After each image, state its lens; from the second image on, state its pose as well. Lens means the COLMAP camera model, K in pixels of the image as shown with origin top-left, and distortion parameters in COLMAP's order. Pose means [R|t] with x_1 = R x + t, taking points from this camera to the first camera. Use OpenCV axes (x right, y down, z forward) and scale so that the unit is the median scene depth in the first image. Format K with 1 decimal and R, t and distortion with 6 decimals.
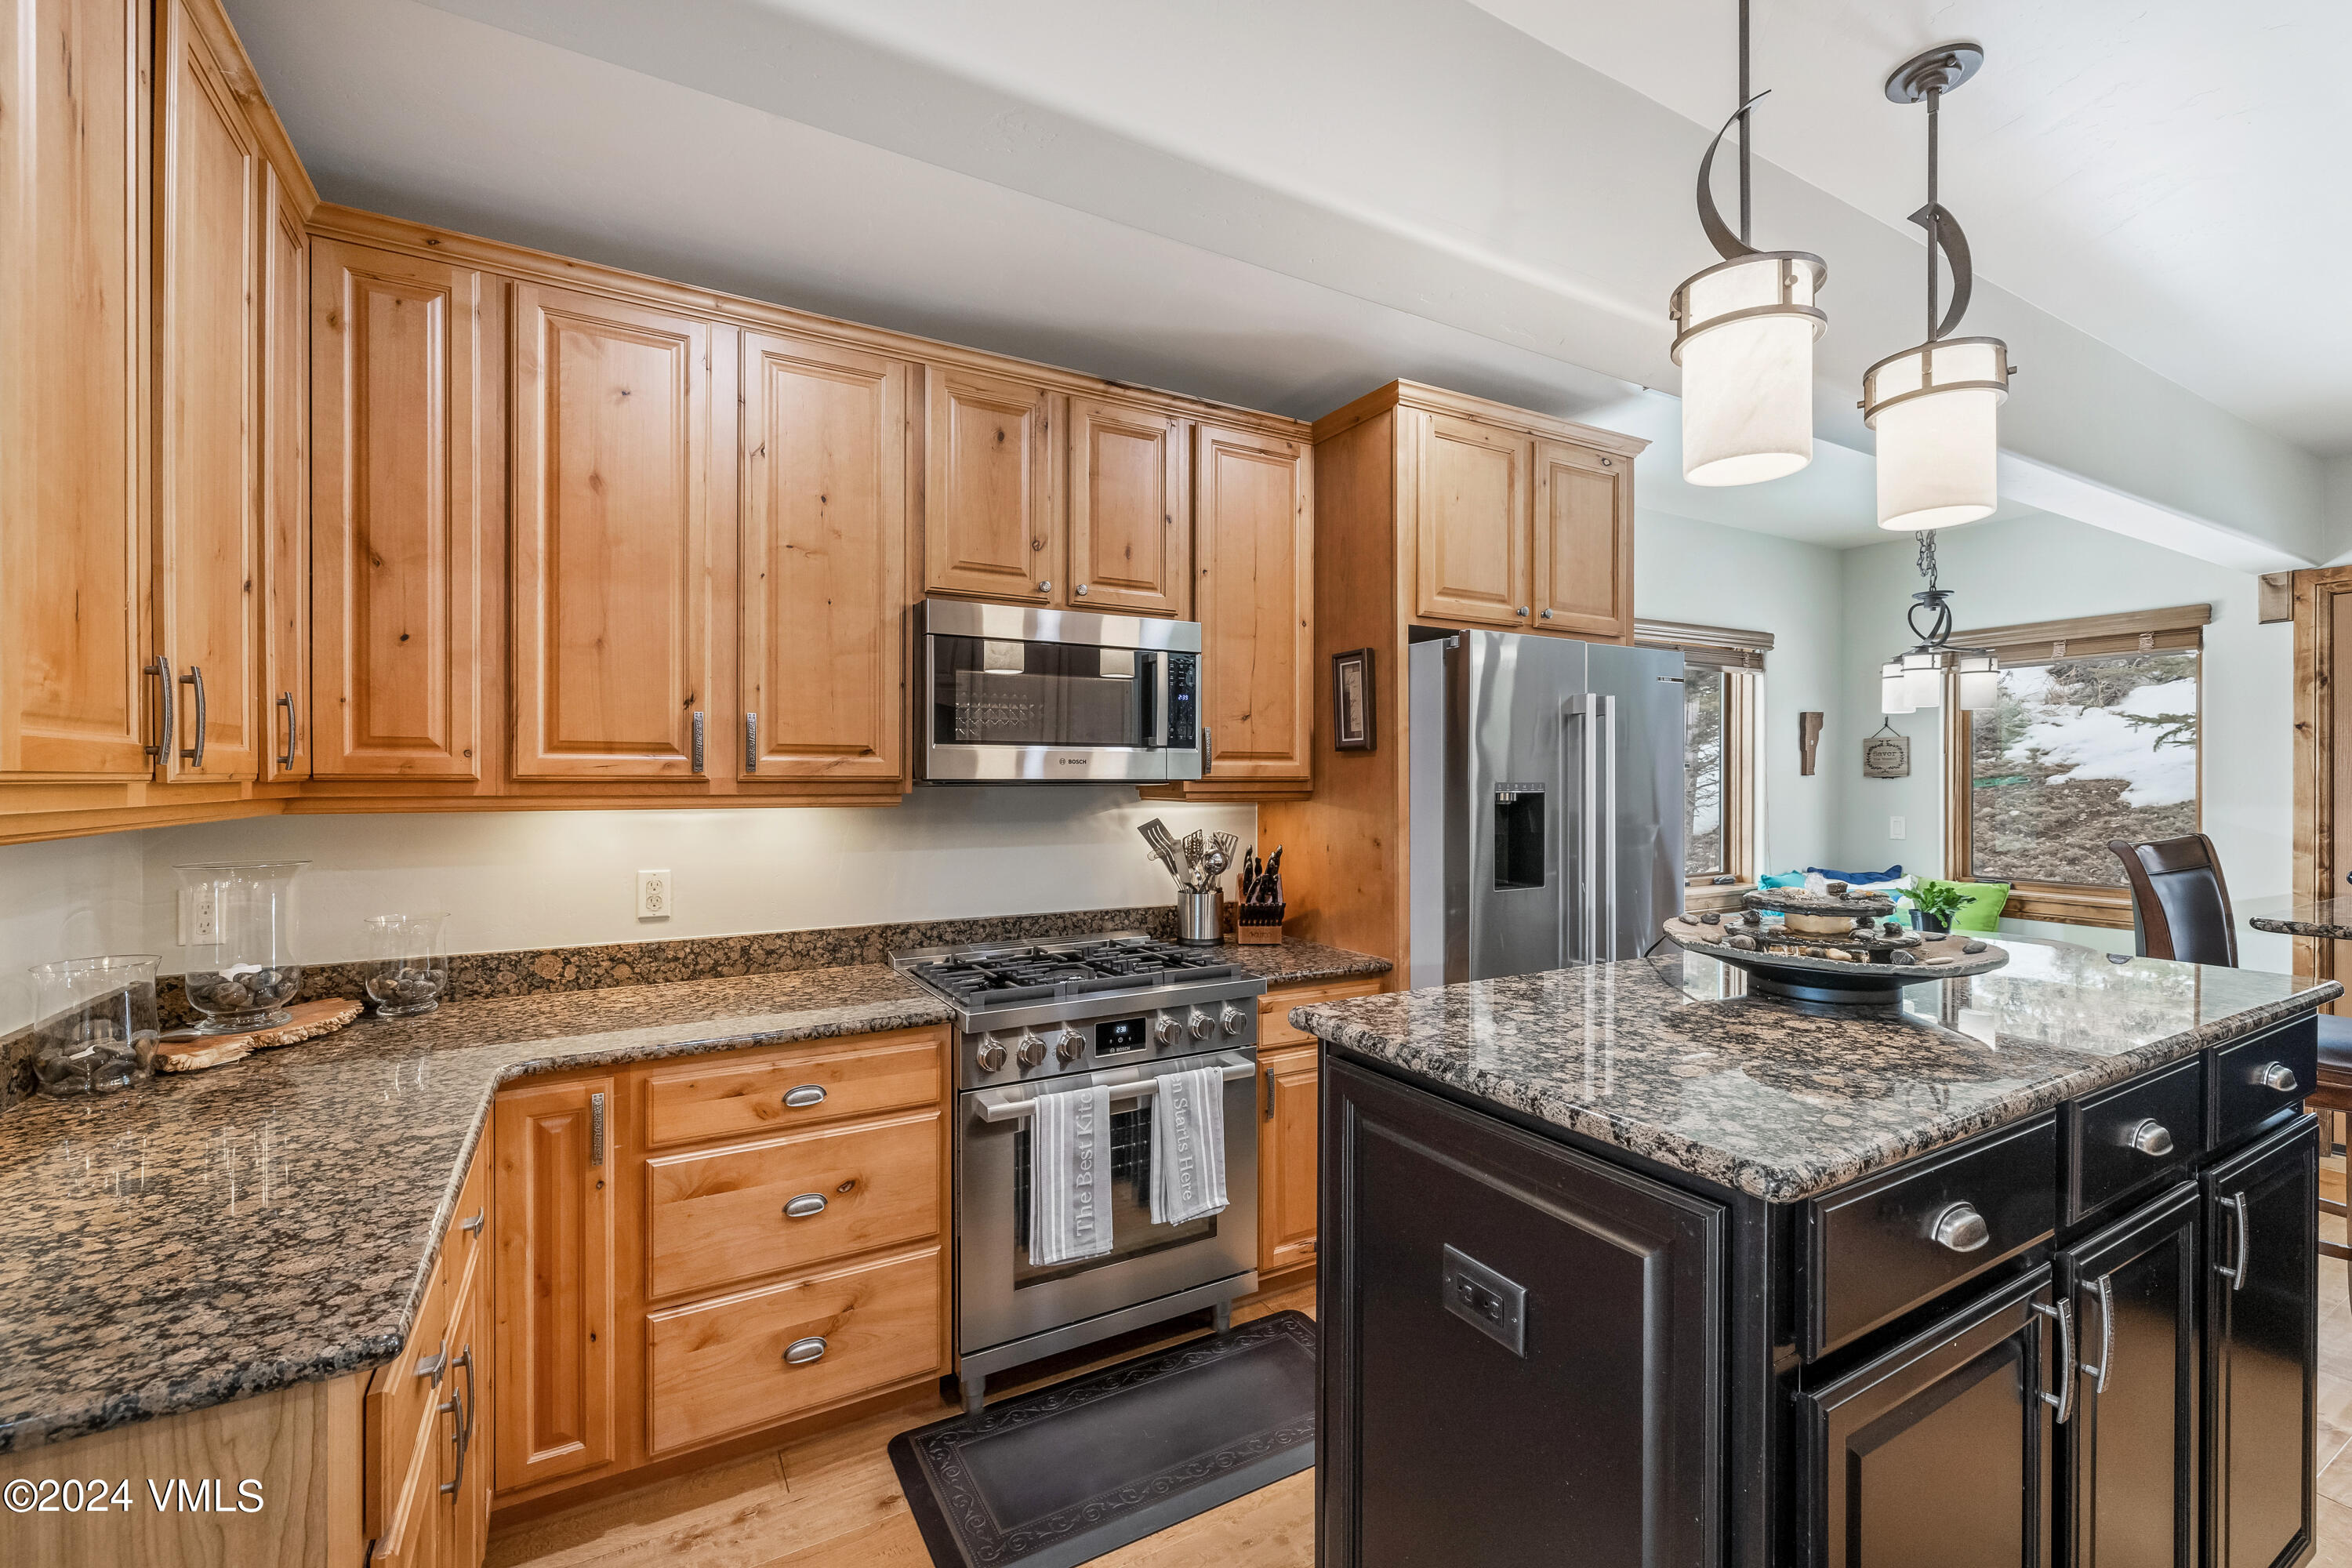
lens RADIAL K [[1005.8, 0, 1189.0], [0, 1005.8, 781.5], [0, 0, 1]] dist [-0.002228, -0.000248]
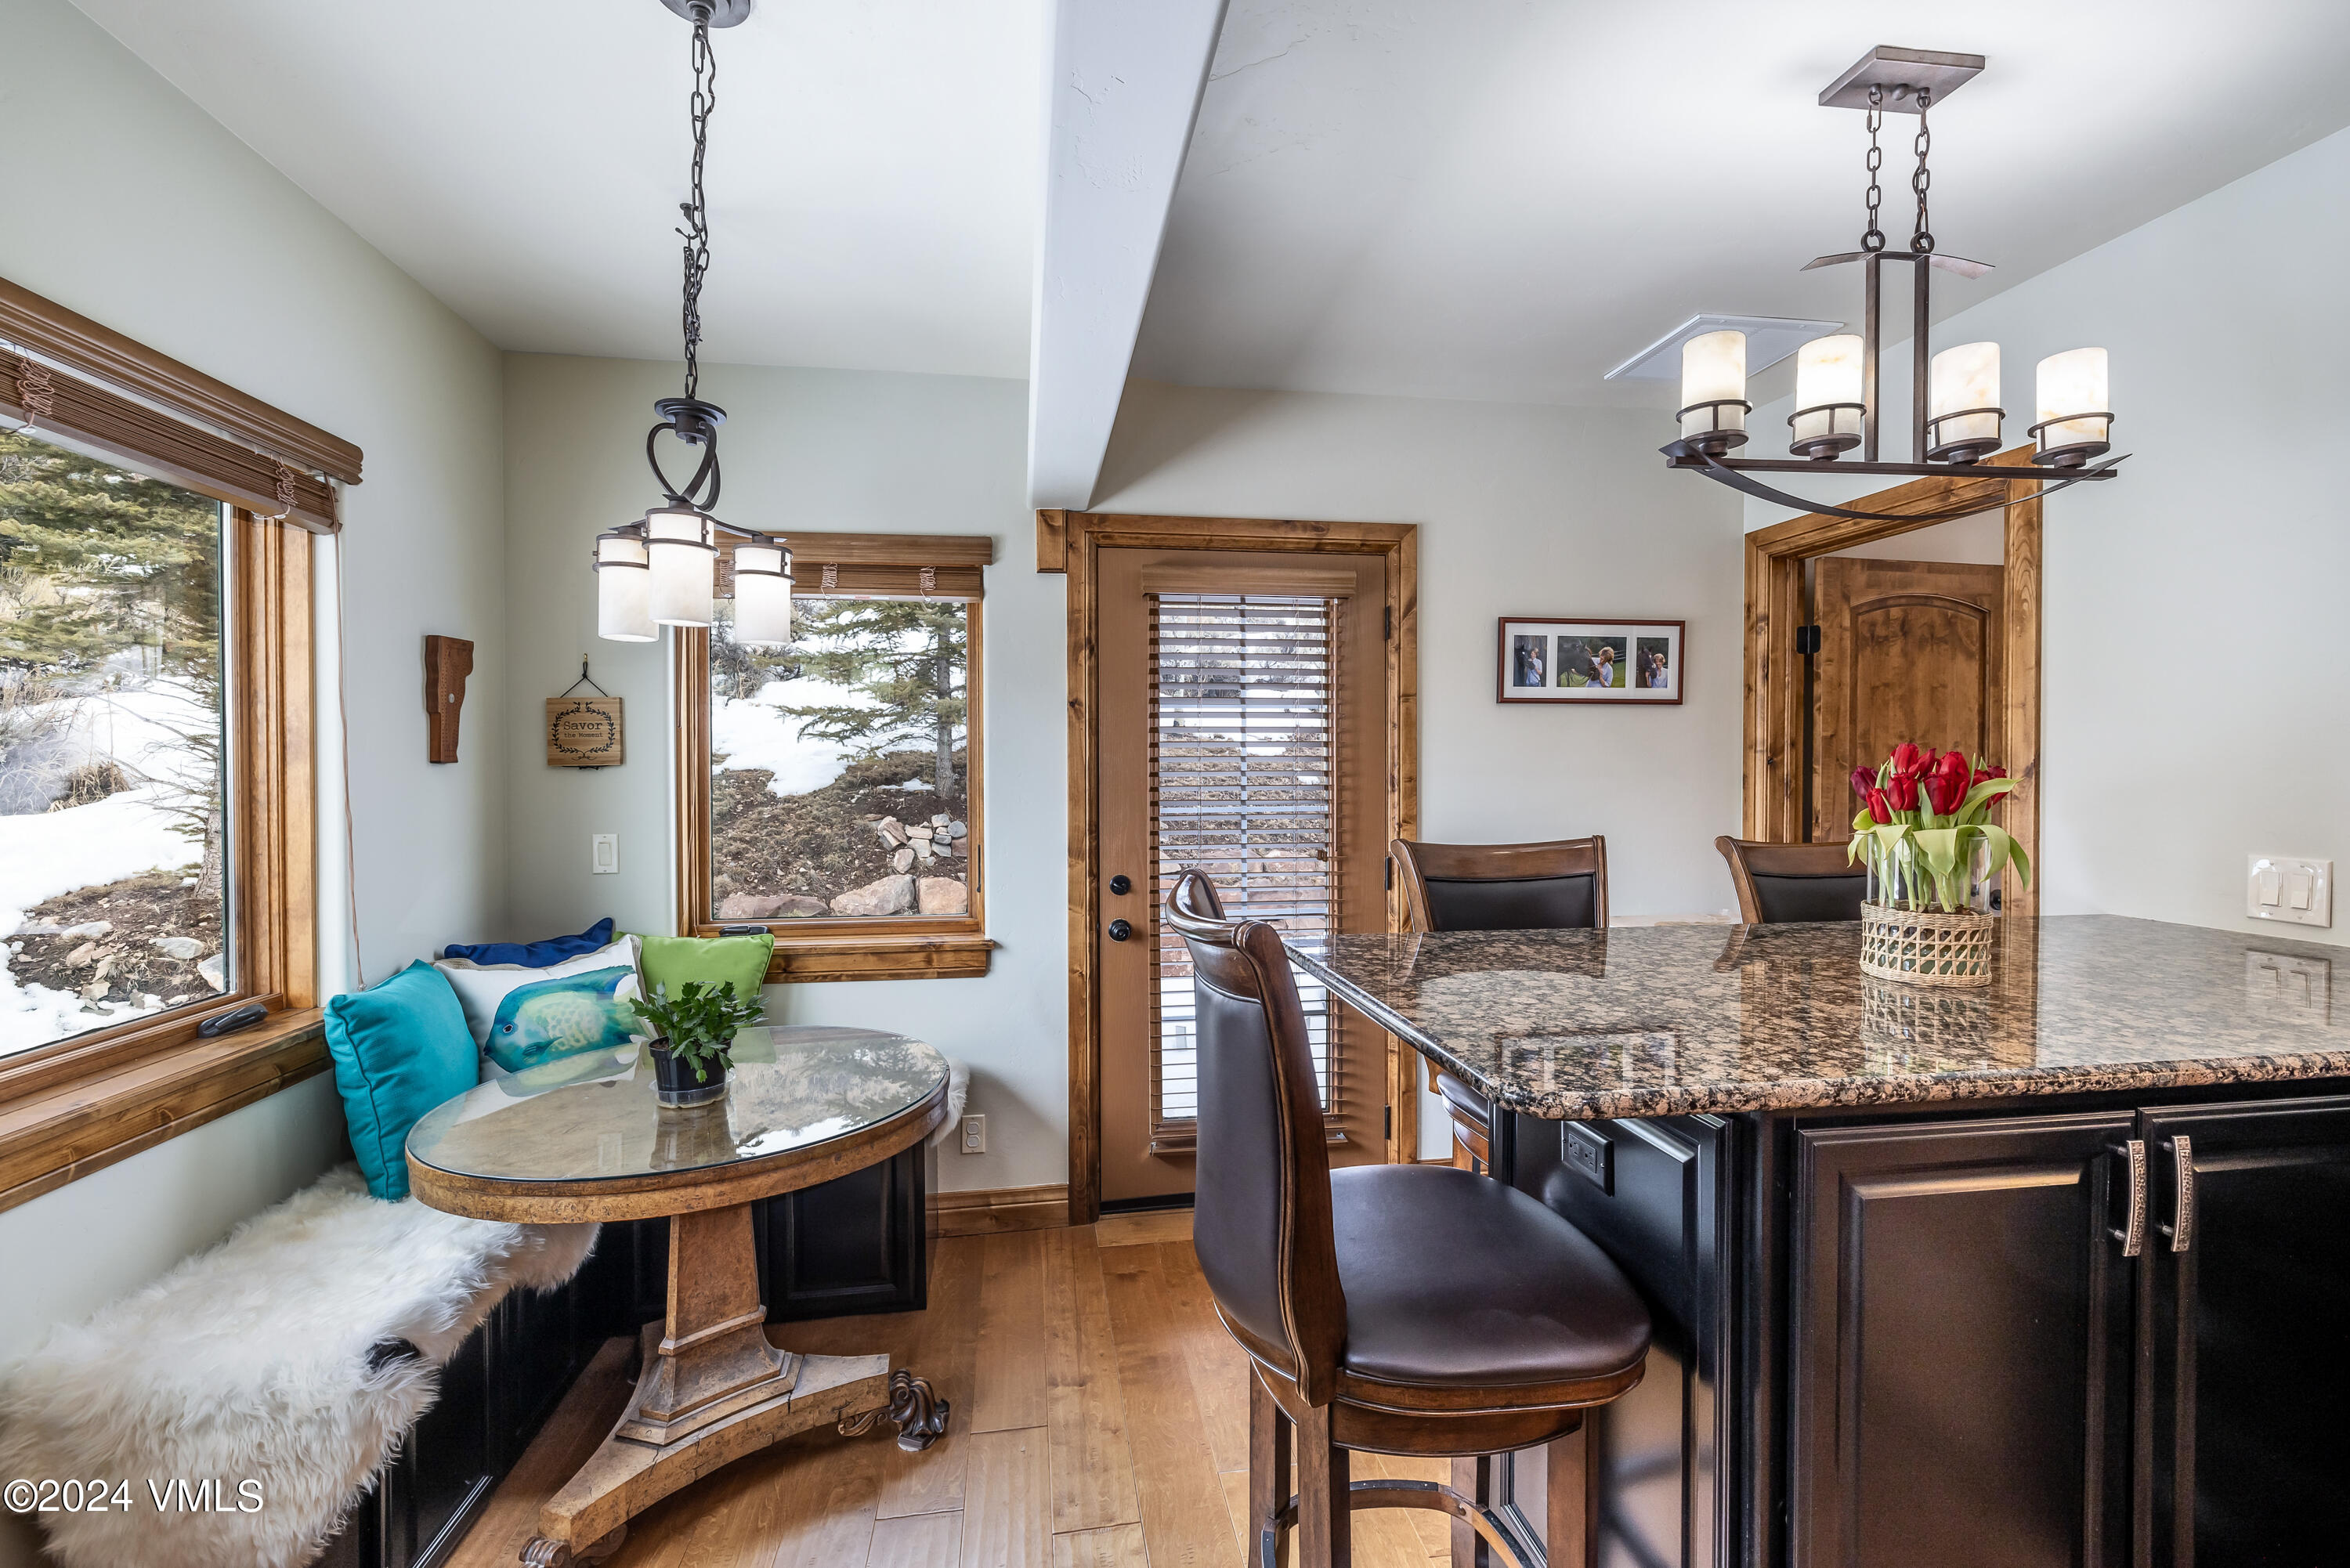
lens RADIAL K [[1004.9, 0, 1151.5], [0, 1004.9, 786.6], [0, 0, 1]] dist [-0.002228, -0.000248]
pose [[0.394503, -0.016779, 0.918741, 0.359797], [0.003630, 0.999854, 0.016701, -0.001310], [-0.918888, -0.003253, 0.394506, 0.582746]]
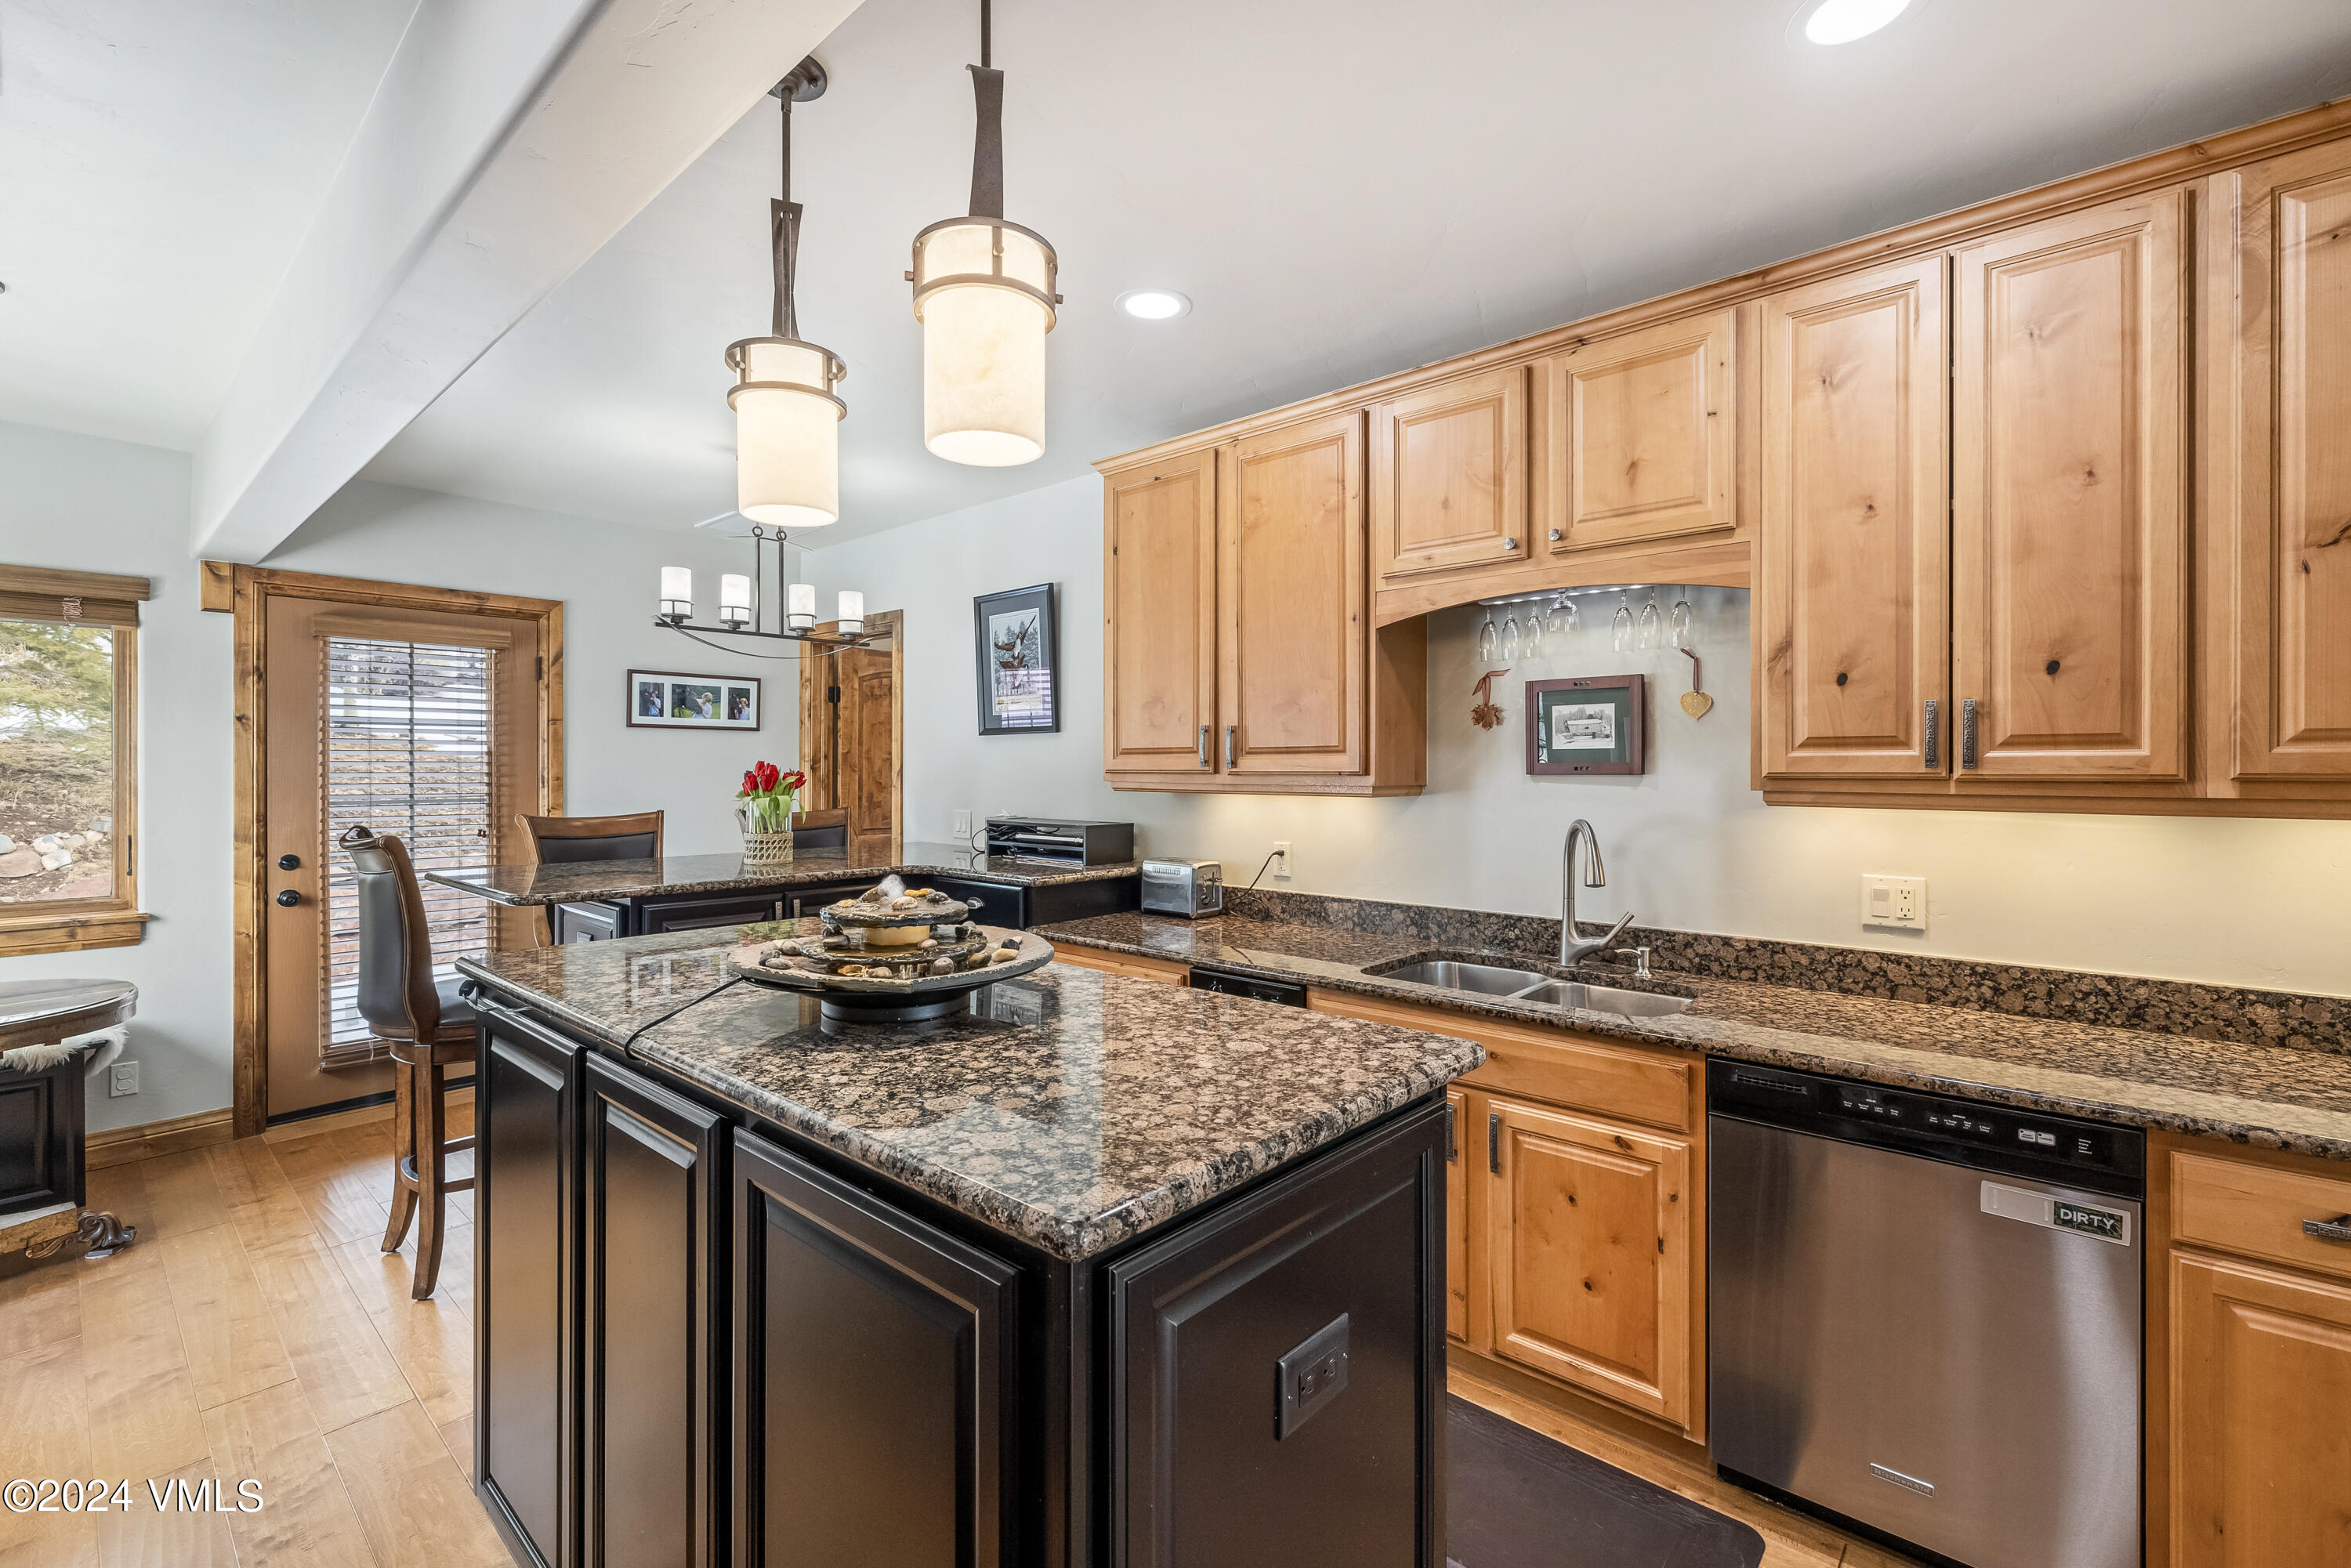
lens RADIAL K [[1005.3, 0, 1173.4], [0, 1005.3, 770.9], [0, 0, 1]] dist [-0.002228, -0.000248]
pose [[-0.304418, -0.000094, 0.952539, -0.137767], [0.000478, 1.000000, 0.000252, -0.001722], [-0.952539, 0.000532, -0.304418, 0.384908]]
